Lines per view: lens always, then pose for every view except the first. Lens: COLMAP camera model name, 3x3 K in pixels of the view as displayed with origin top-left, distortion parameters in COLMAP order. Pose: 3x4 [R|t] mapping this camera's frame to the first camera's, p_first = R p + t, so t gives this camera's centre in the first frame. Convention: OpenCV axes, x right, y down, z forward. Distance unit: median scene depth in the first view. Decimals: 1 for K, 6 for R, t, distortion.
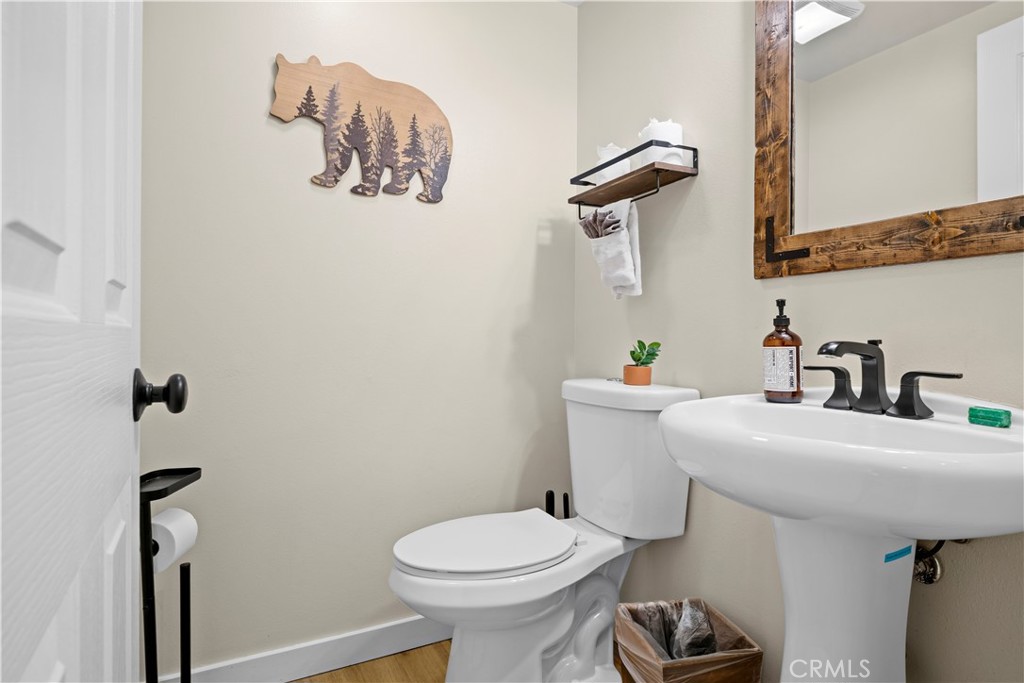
lens RADIAL K [[525.4, 0, 515.7], [0, 525.4, 341.0], [0, 0, 1]] dist [-0.003179, -0.001266]
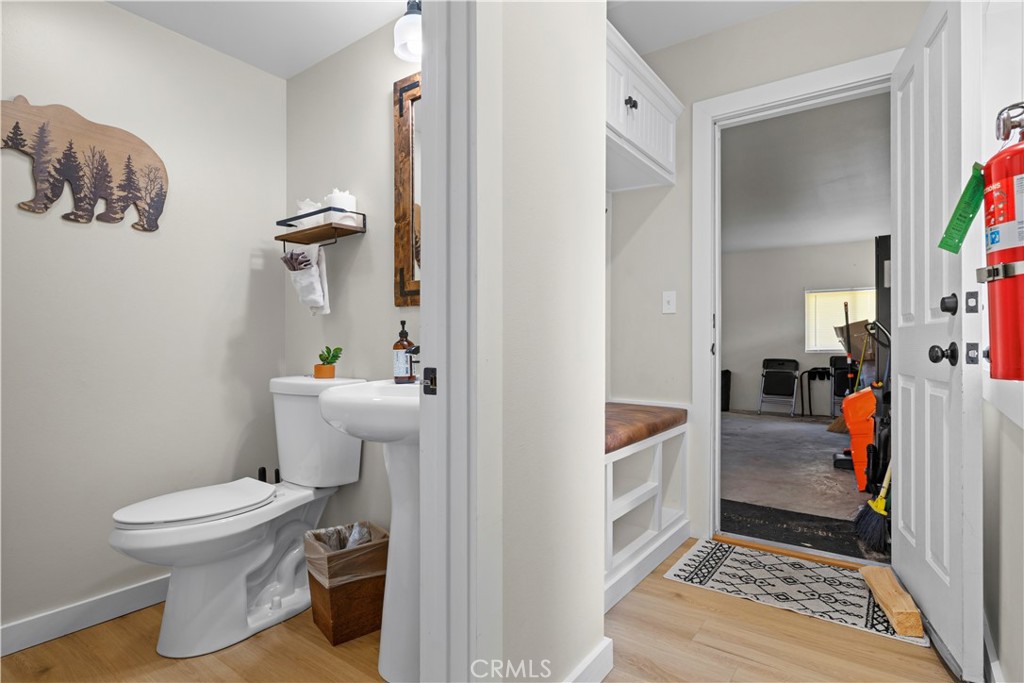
lens RADIAL K [[525.4, 0, 510.5], [0, 525.4, 344.9], [0, 0, 1]] dist [-0.003179, -0.001266]
pose [[0.903170, -0.007512, 0.429217, 0.077562], [0.009948, 0.999945, -0.003431, 0.004068], [-0.429167, 0.007369, 0.903195, -0.462355]]
